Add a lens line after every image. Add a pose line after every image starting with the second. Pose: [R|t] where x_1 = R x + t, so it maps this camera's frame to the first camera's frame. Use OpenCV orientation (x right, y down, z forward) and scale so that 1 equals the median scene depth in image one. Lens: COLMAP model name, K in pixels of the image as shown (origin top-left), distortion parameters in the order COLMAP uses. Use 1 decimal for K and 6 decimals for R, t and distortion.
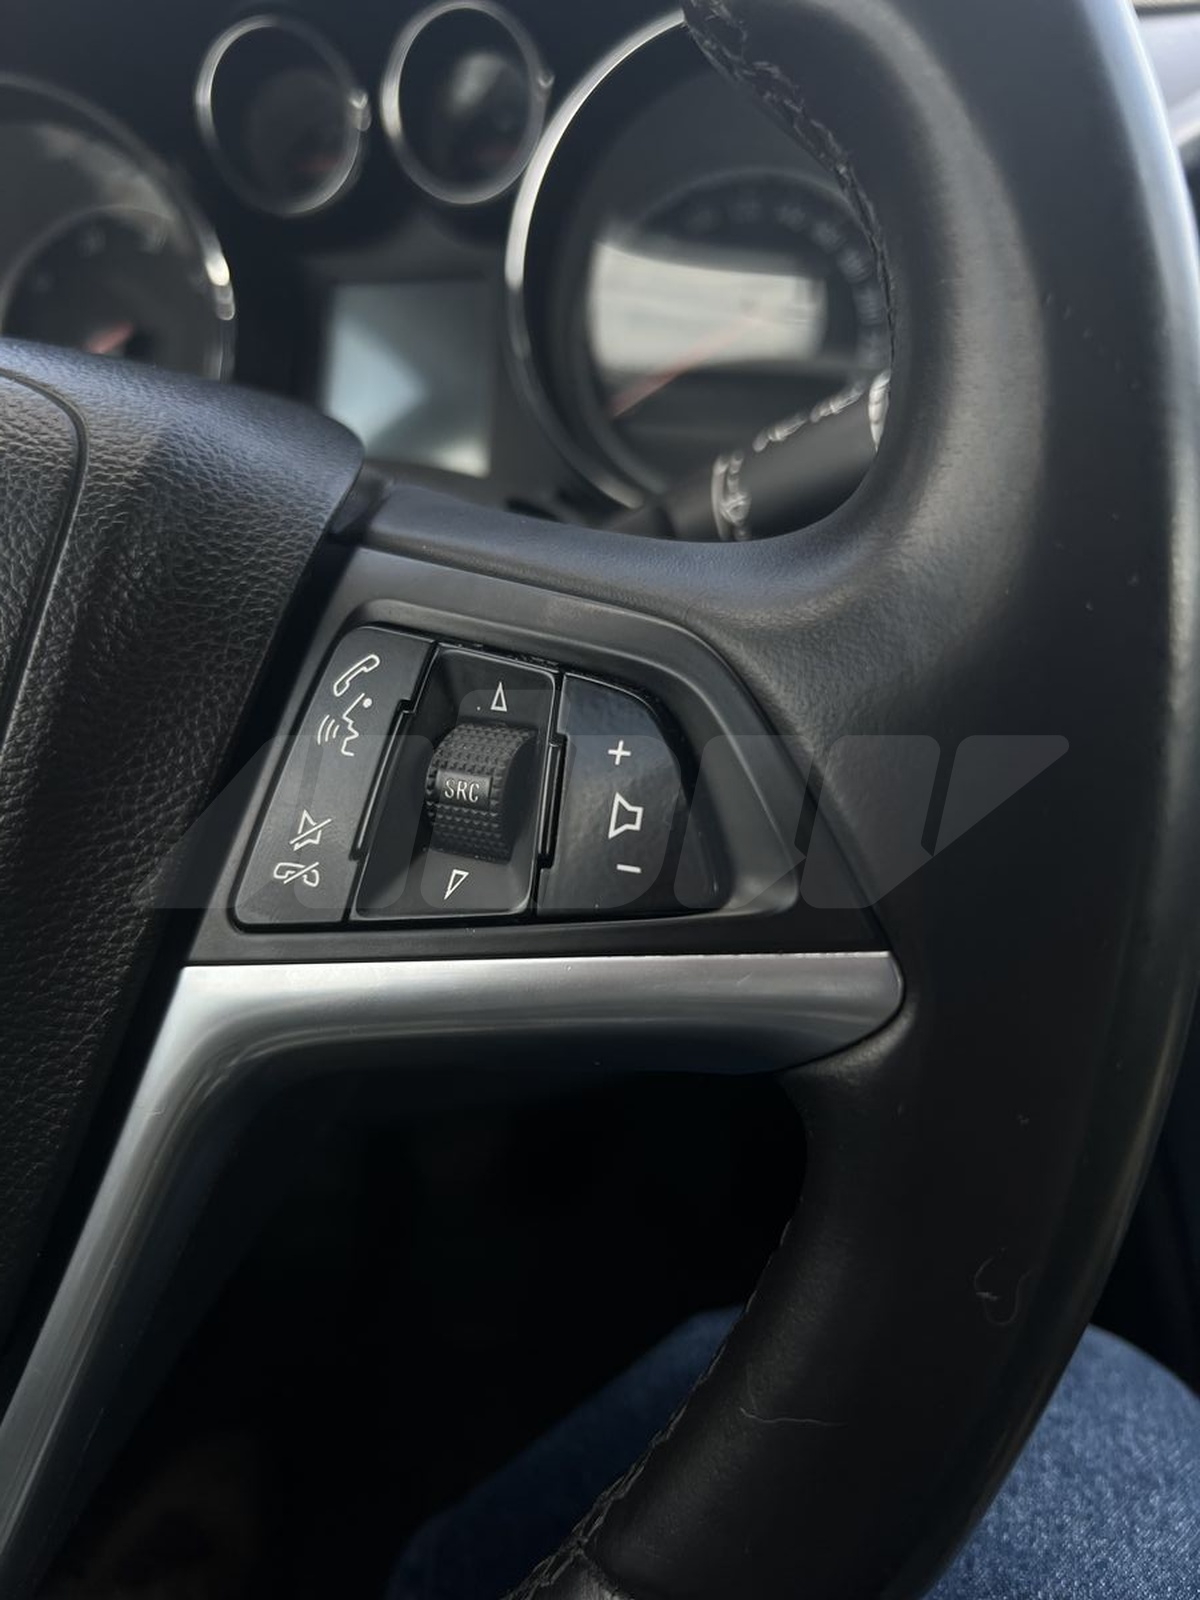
lens RADIAL K [[1206.1, 0, 600.0], [0, 1206.1, 800.0], [0, 0, 1]] dist [-0.000090, 0.000609]
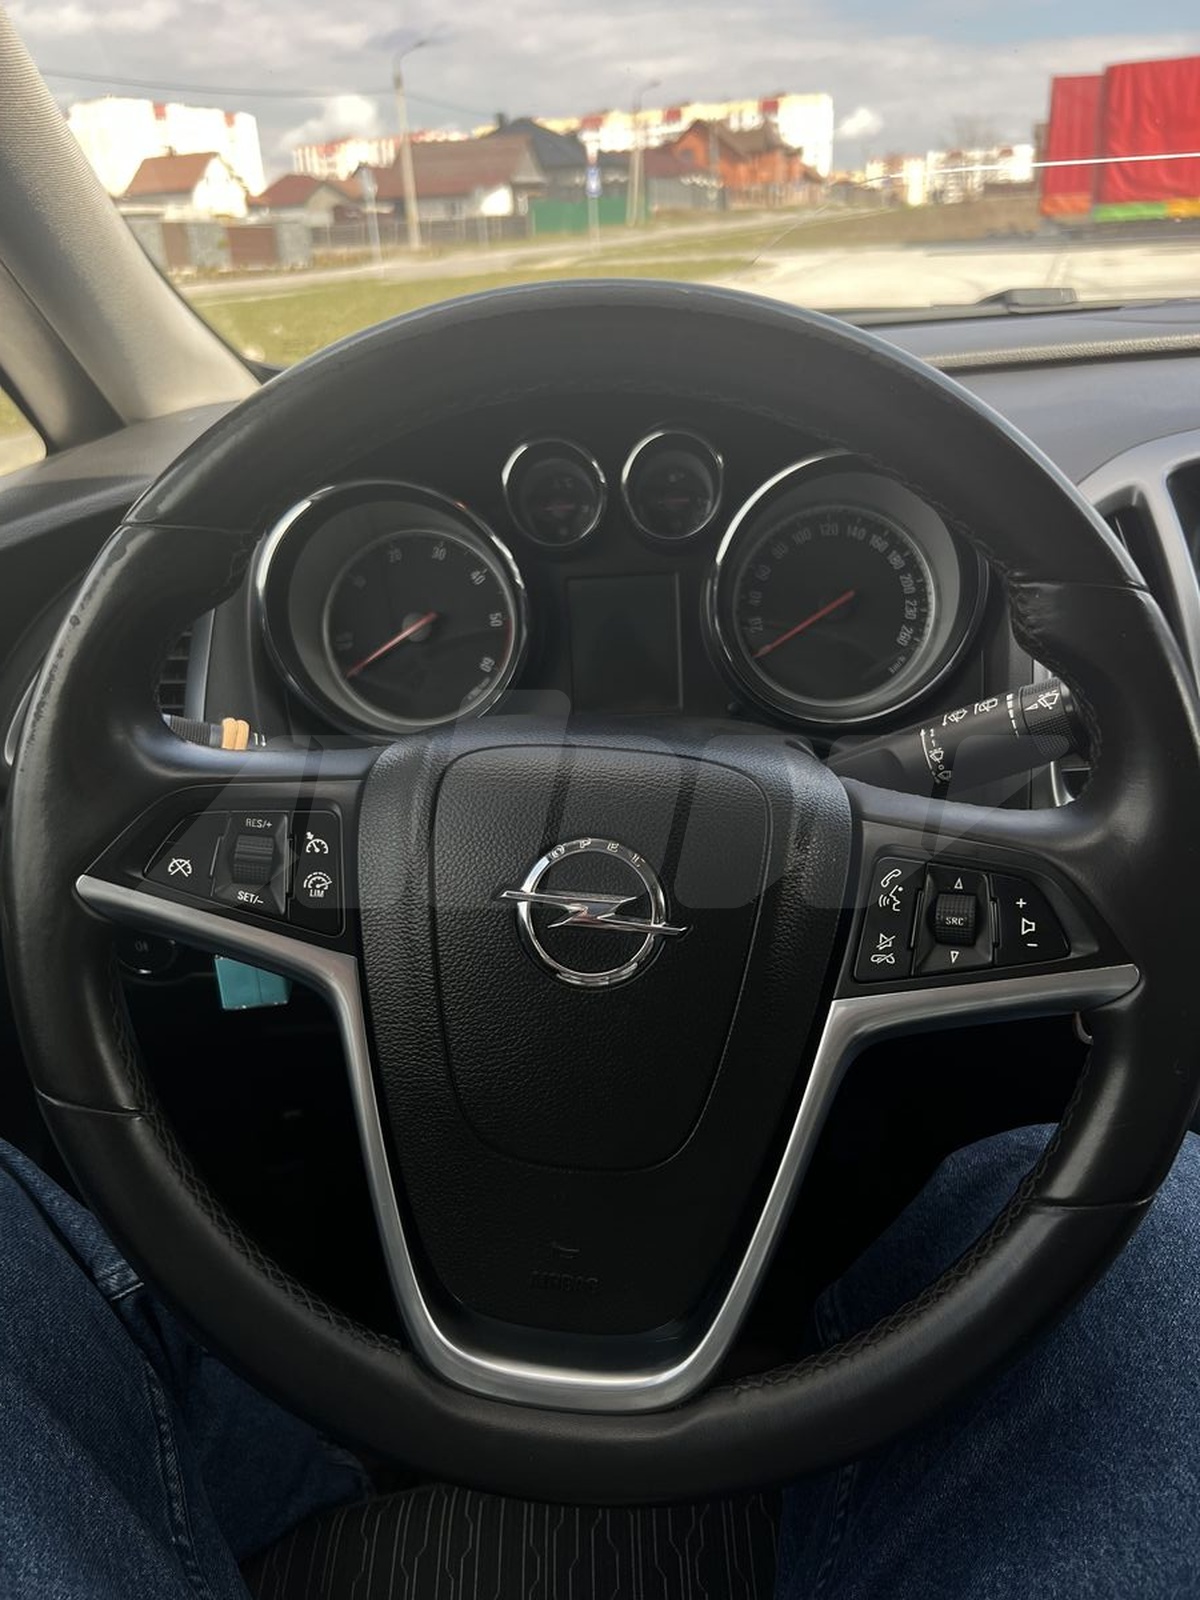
lens RADIAL K [[1206.1, 0, 600.0], [0, 1206.1, 800.0], [0, 0, 1]] dist [-0.000090, 0.000609]
pose [[0.991252, -0.078951, 0.105762, -1.083895], [0.085133, 0.994836, -0.055267, -0.182235], [-0.100853, 0.063787, 0.992854, -1.481537]]
